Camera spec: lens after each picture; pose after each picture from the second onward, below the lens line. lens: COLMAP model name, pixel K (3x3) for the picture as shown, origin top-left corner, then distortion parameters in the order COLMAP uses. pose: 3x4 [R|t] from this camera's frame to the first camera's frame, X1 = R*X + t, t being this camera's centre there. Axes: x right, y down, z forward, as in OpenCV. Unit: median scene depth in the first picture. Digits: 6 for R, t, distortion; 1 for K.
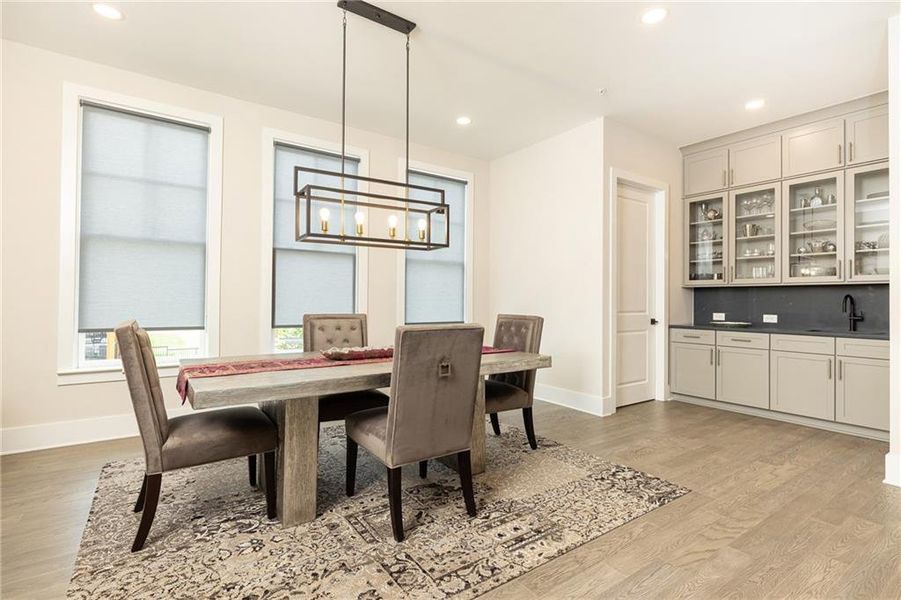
lens RADIAL K [[419.9, 0, 444.7], [0, 419.9, 298.5], [0, 0, 1]] dist [0.000308, -0.000061]
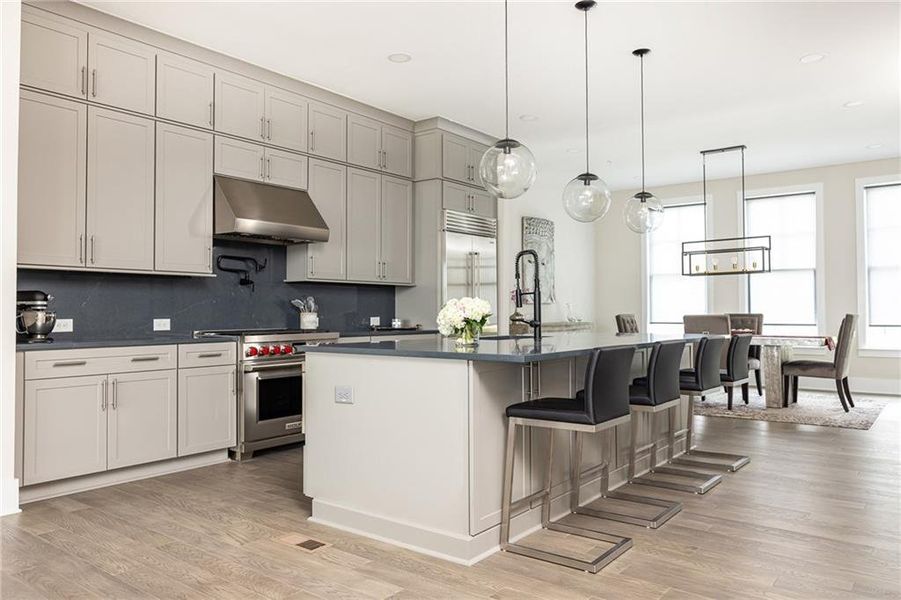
lens RADIAL K [[660.0, 0, 436.5], [0, 660.0, 295.9], [0, 0, 1]] dist [-0.000254, -0.000764]
pose [[0.280170, -0.037679, -0.959211, 2.231939], [0.011195, 0.999290, -0.035983, 0.053028], [0.959885, -0.000657, 0.280393, -1.012732]]
